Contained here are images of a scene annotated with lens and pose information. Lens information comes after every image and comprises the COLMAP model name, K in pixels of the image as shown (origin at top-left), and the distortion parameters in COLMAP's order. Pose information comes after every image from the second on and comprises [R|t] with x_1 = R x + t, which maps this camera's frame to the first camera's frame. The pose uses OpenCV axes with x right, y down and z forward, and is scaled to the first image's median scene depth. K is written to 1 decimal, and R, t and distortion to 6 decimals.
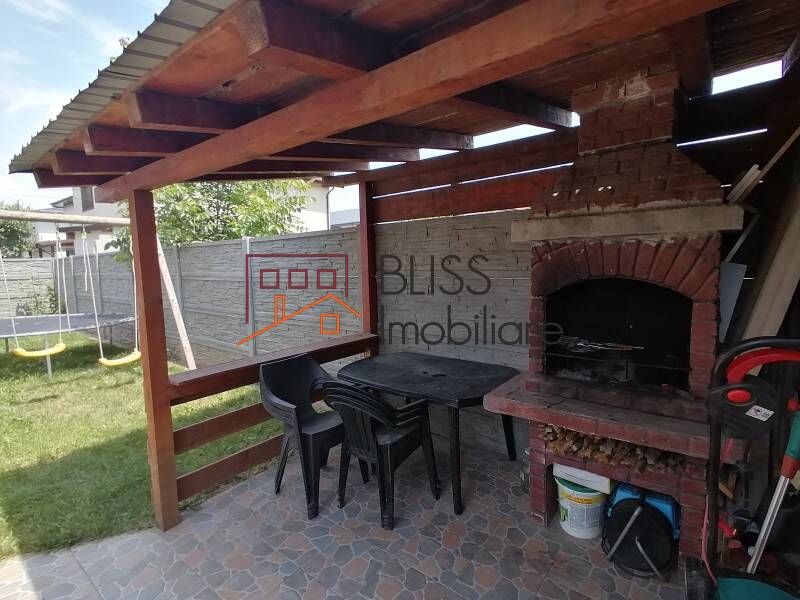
lens RADIAL K [[399.5, 0, 400.0], [0, 399.5, 300.0], [0, 0, 1]] dist [0.004818, 0.000228]
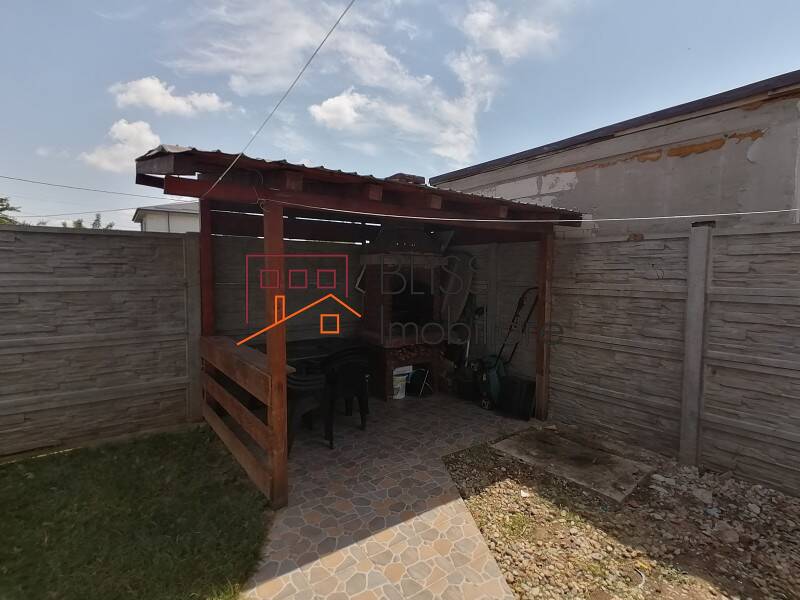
lens RADIAL K [[399.5, 0, 400.0], [0, 399.5, 300.0], [0, 0, 1]] dist [0.004818, 0.000228]
pose [[0.269917, -0.040977, 0.962011, -1.639787], [0.071494, 0.997189, 0.022416, -0.001293], [-0.960226, 0.062727, 0.272088, 0.370223]]
